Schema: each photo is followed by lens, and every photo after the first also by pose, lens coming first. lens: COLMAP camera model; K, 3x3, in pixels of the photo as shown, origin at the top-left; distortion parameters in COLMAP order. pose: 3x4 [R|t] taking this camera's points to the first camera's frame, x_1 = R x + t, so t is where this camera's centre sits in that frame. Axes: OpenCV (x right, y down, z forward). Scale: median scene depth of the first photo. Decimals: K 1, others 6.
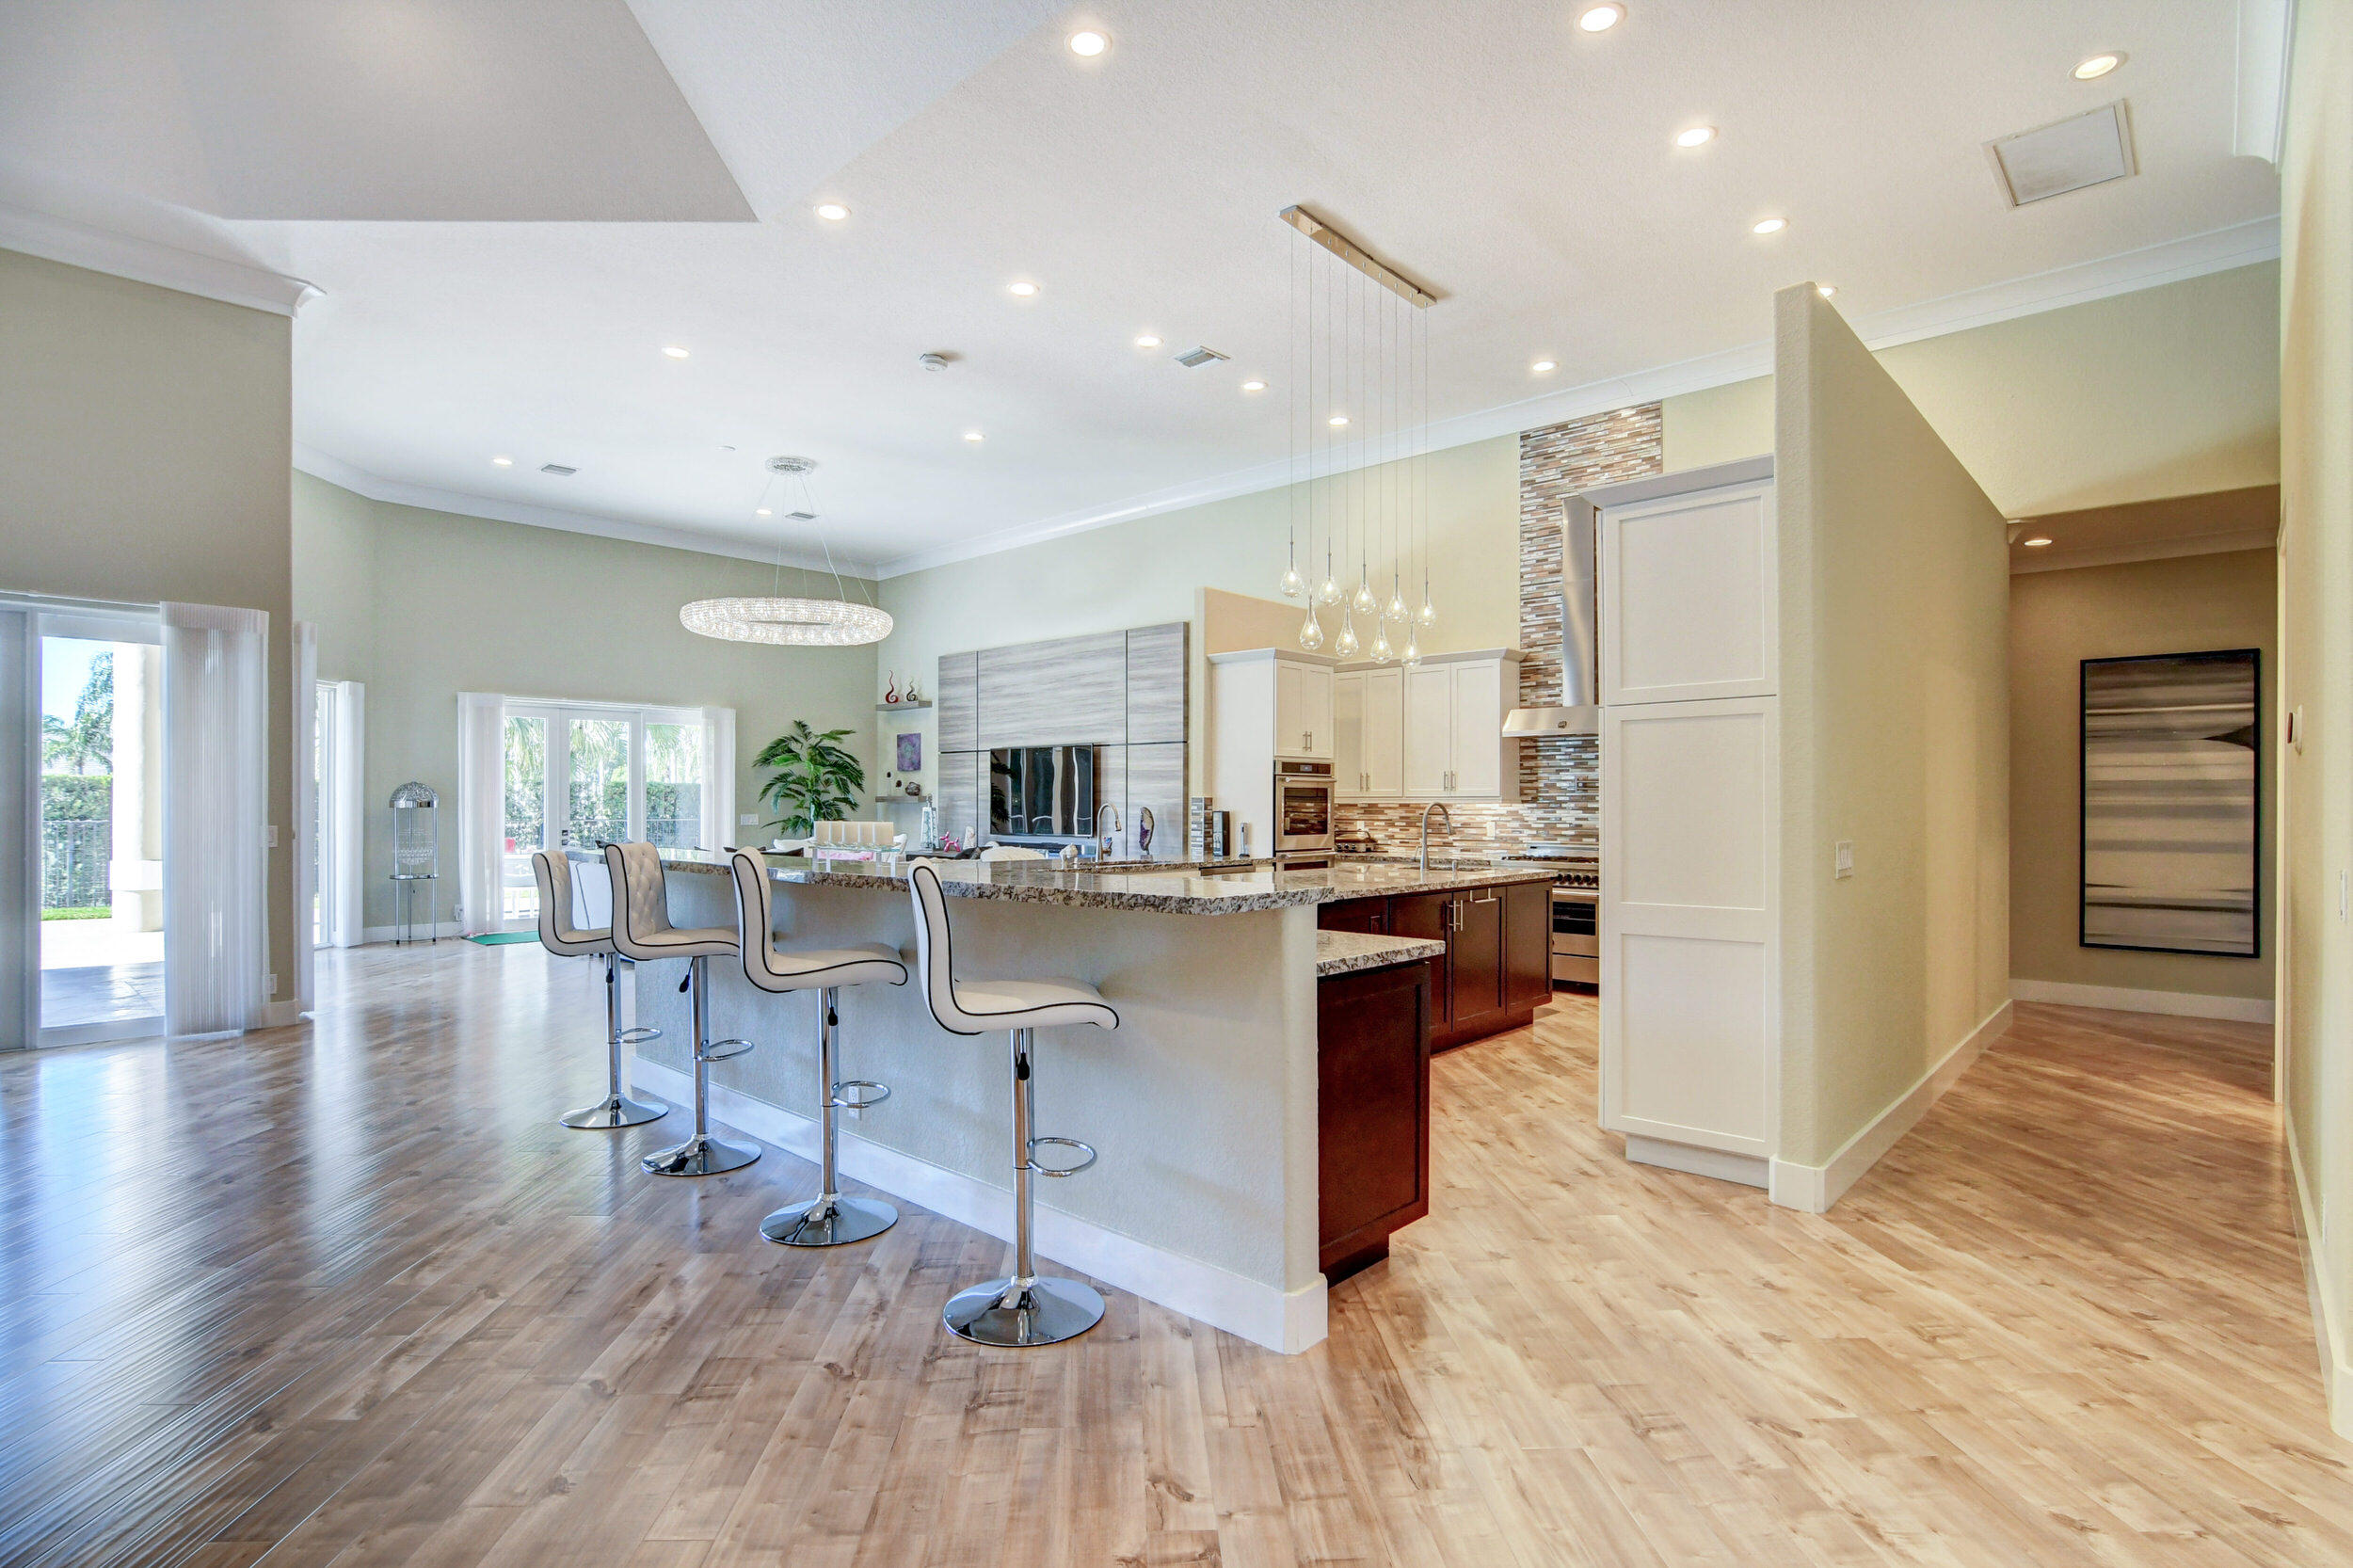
lens RADIAL K [[1150.9, 0, 1168.0], [0, 1150.9, 805.9], [0, 0, 1]] dist [-0.030455, 0.009049]
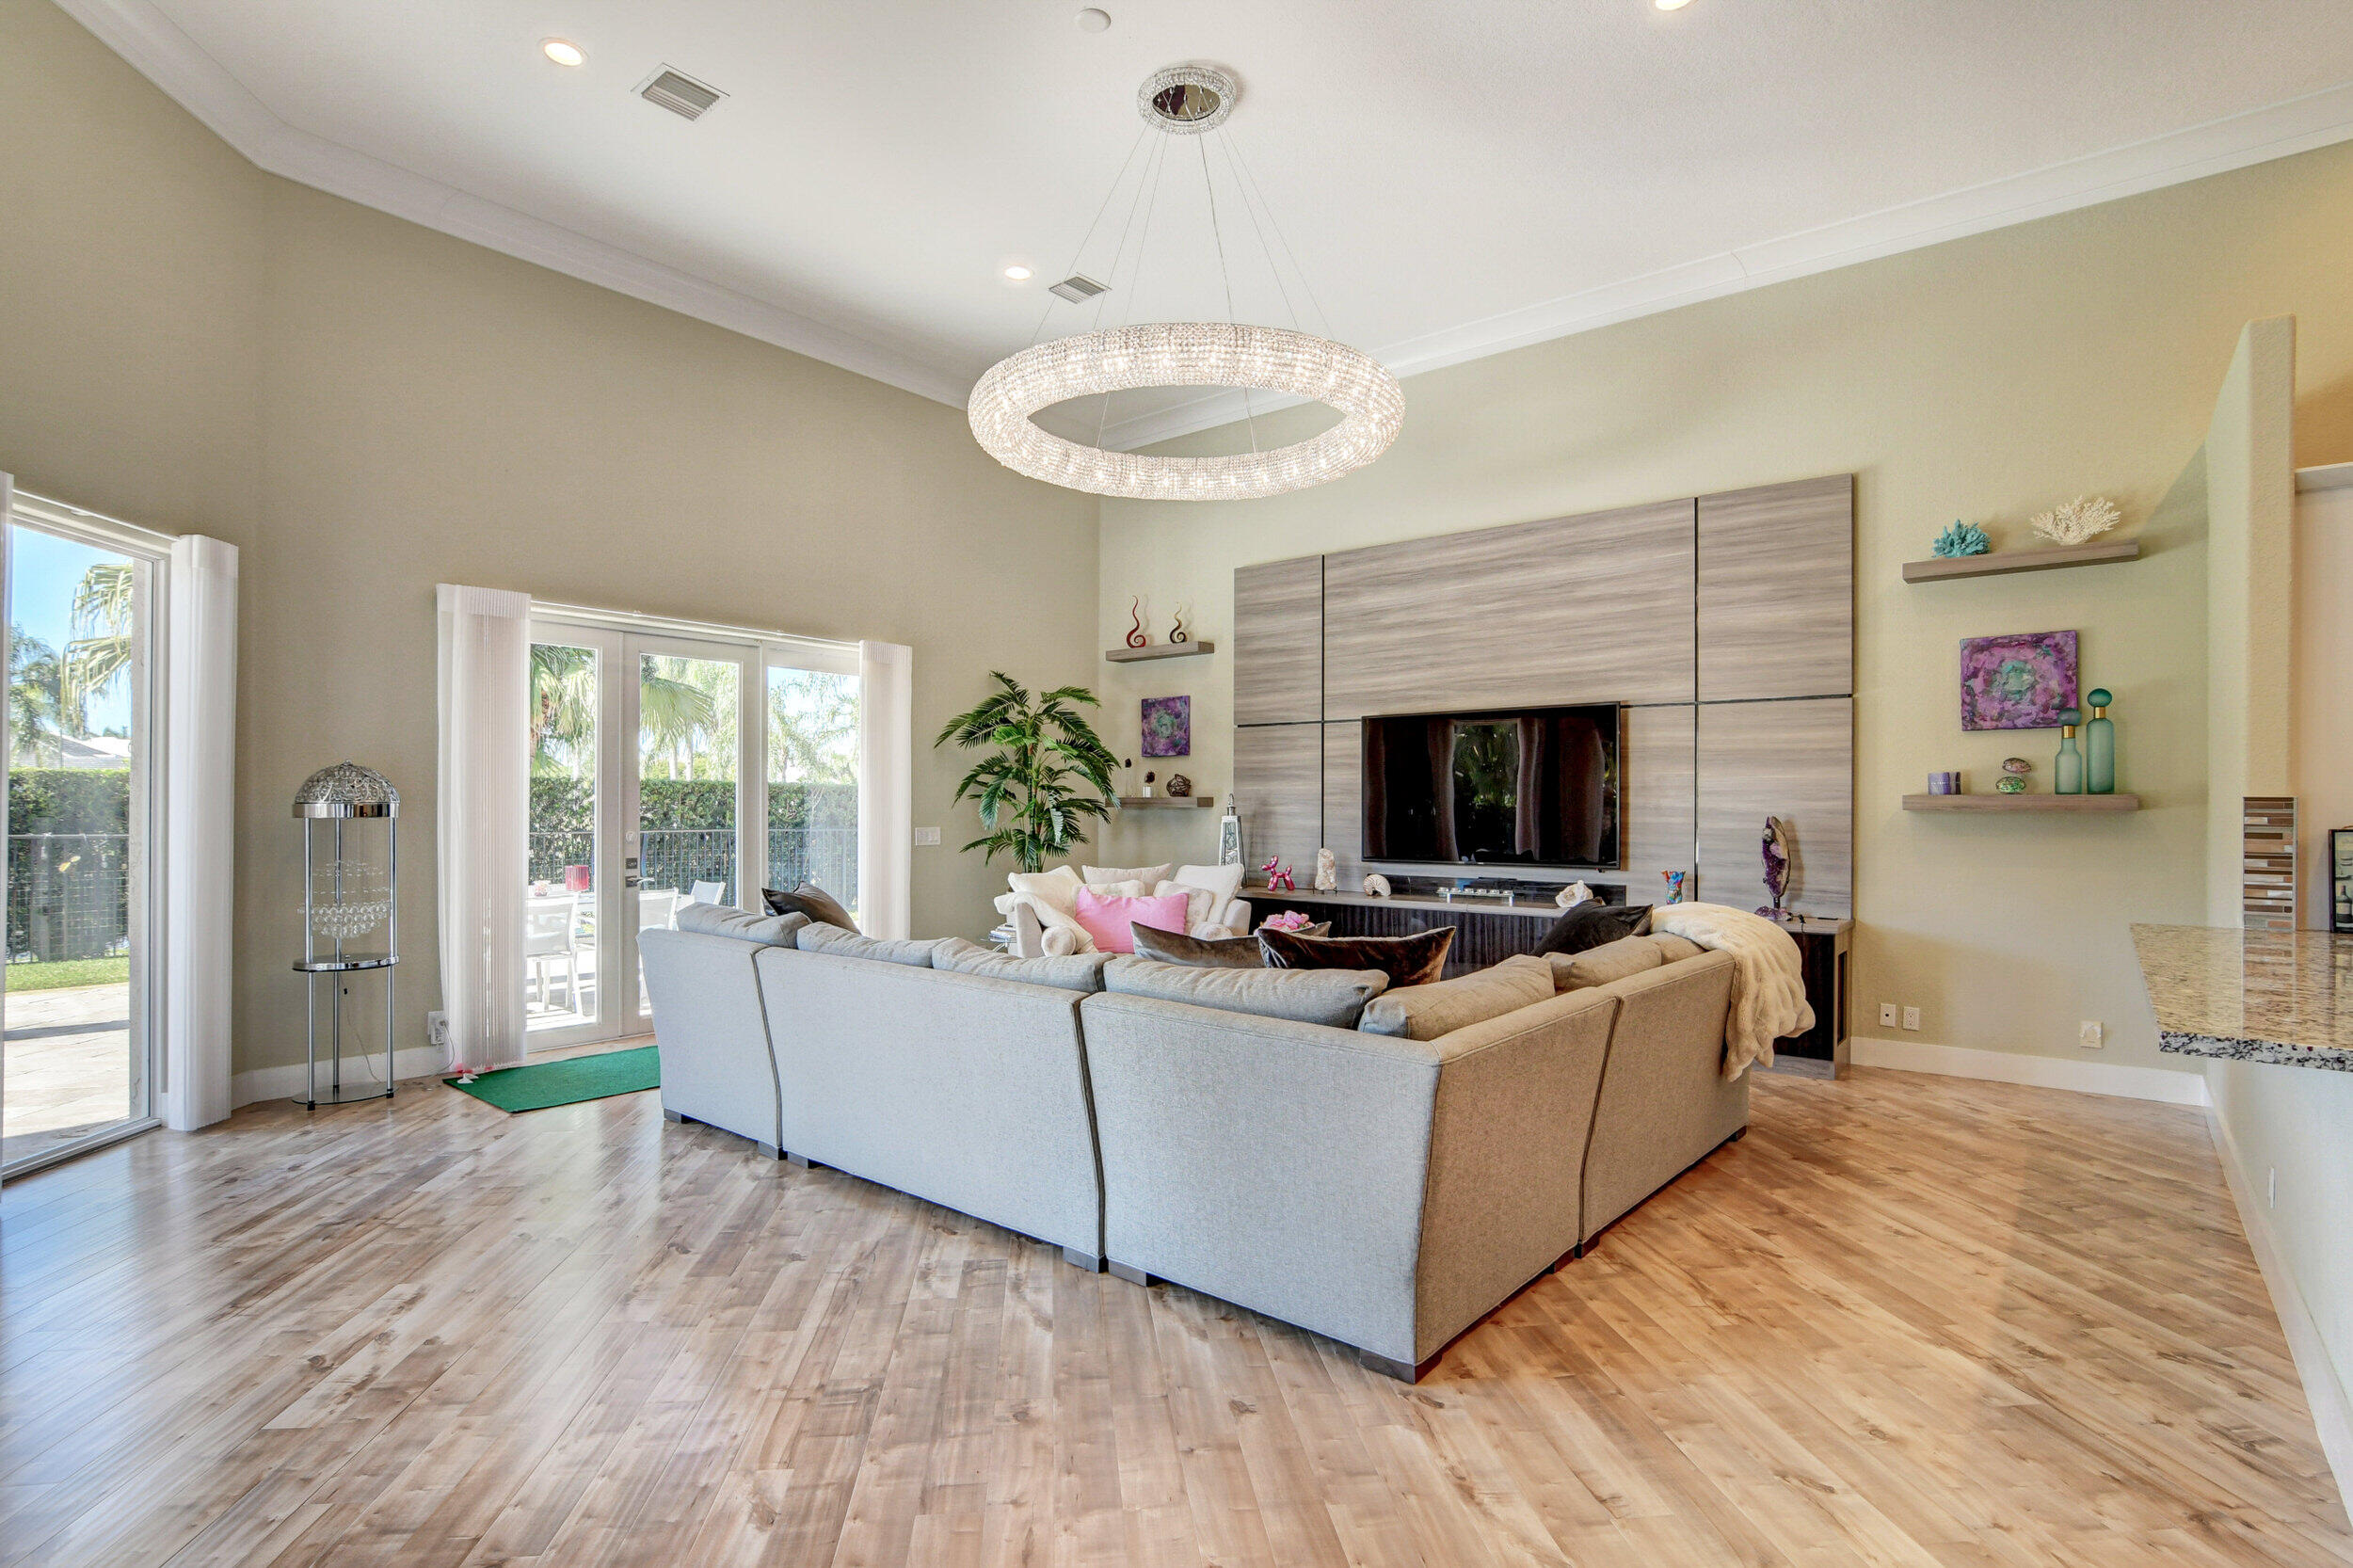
lens RADIAL K [[1150.9, 0, 1168.0], [0, 1150.9, 805.9], [0, 0, 1]] dist [-0.030455, 0.009049]
pose [[0.998086, 0.001399, 0.061826, -0.349791], [-0.001088, 0.999987, -0.005062, -0.001083], [-0.061832, 0.004985, 0.998074, 0.505435]]
